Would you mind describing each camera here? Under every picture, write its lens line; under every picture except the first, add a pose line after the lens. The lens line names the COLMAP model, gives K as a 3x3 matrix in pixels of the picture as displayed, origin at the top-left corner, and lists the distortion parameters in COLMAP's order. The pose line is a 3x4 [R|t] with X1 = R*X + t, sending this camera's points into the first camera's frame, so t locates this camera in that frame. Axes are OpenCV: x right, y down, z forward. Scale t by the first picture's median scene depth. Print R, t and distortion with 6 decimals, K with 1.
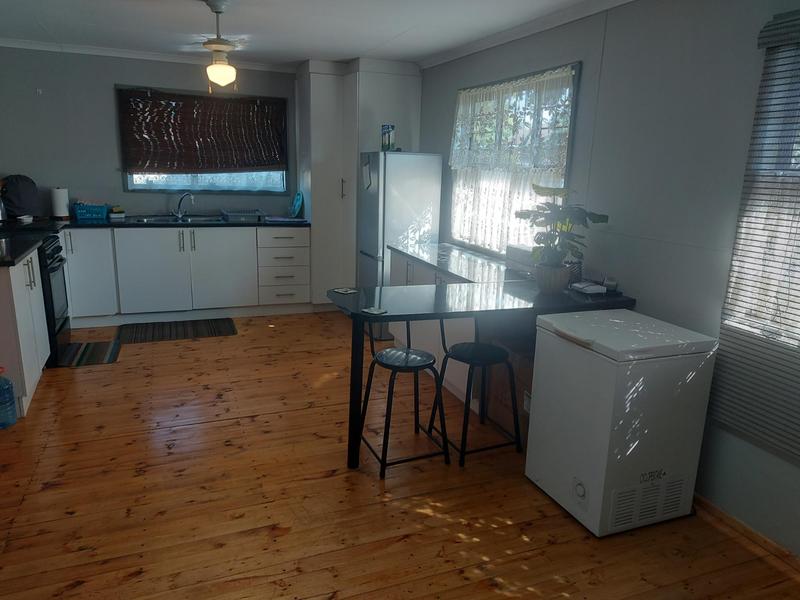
lens RADIAL K [[571.9, 0, 395.7], [0, 571.9, 302.0], [0, 0, 1]] dist [-0.003451, 0.000945]
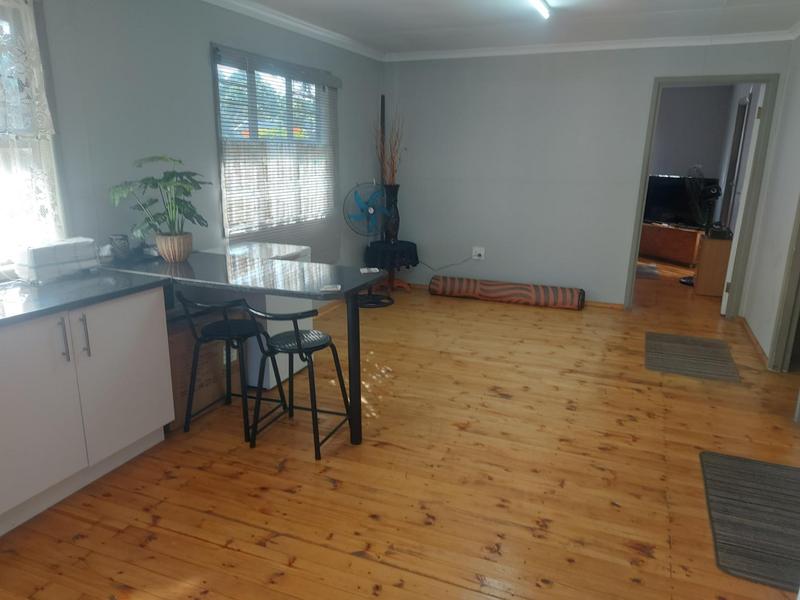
lens RADIAL K [[571.9, 0, 397.4], [0, 571.9, 298.2], [0, 0, 1]] dist [-0.003451, 0.000945]
pose [[-0.712280, -0.214076, 0.668453, -0.840424], [0.145278, 0.886766, 0.438794, -0.423110], [-0.686697, 0.409656, -0.600525, 1.620421]]
